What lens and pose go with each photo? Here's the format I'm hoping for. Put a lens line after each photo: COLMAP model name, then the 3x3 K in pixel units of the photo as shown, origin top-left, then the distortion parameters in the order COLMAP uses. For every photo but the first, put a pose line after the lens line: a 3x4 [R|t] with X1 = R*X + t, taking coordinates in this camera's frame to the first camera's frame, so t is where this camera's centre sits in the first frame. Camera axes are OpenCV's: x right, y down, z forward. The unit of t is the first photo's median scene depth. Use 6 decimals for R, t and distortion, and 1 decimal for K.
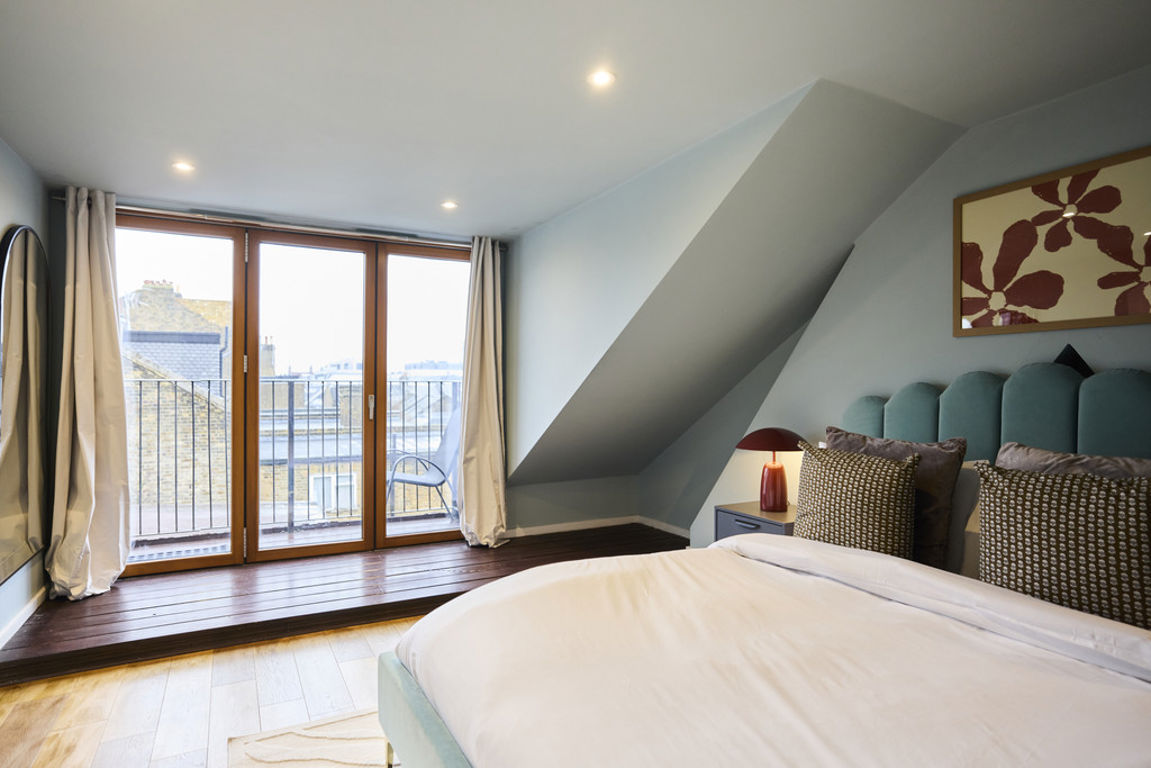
lens RADIAL K [[657.0, 0, 573.4], [0, 657.0, 387.8], [0, 0, 1]] dist [-0.001139, 0.000710]
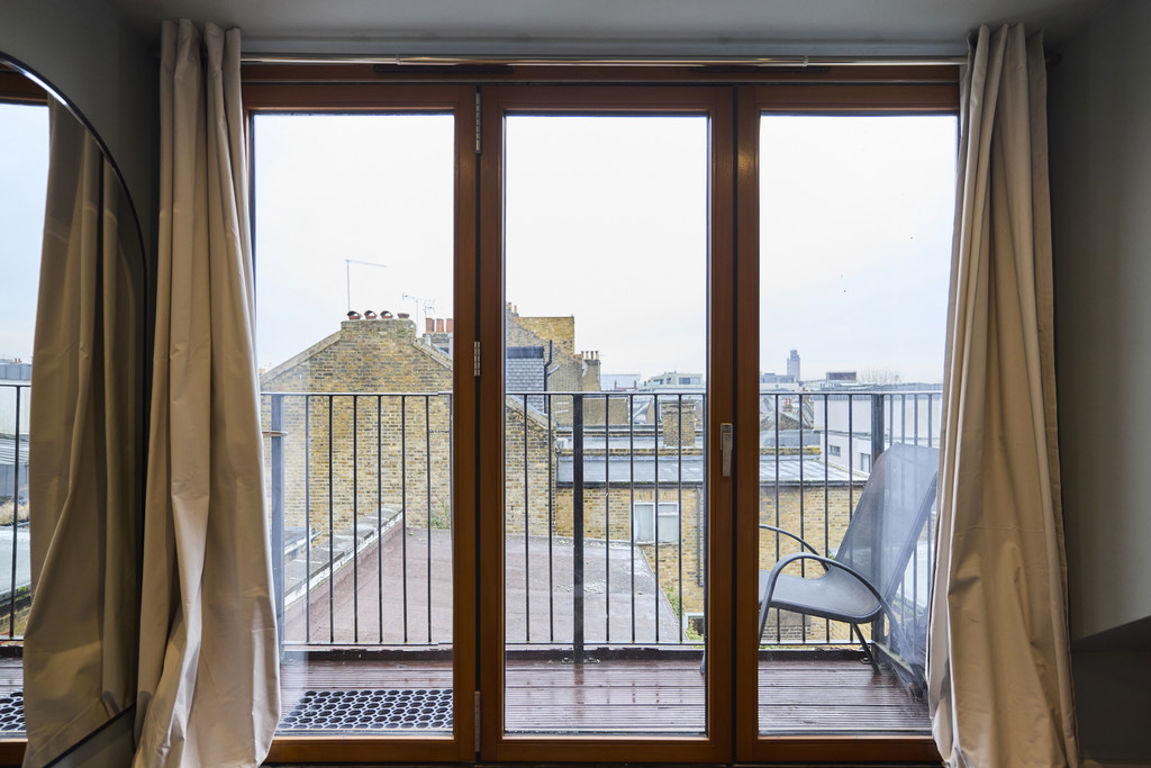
lens RADIAL K [[674.8, 0, 572.0], [0, 674.8, 405.2], [0, 0, 1]] dist [0.001230, 0.000276]
pose [[0.889044, -0.000633, -0.457822, -0.181992], [0.002335, 0.999992, 0.003151, -0.002839], [0.457816, -0.003870, 0.889038, 0.518512]]
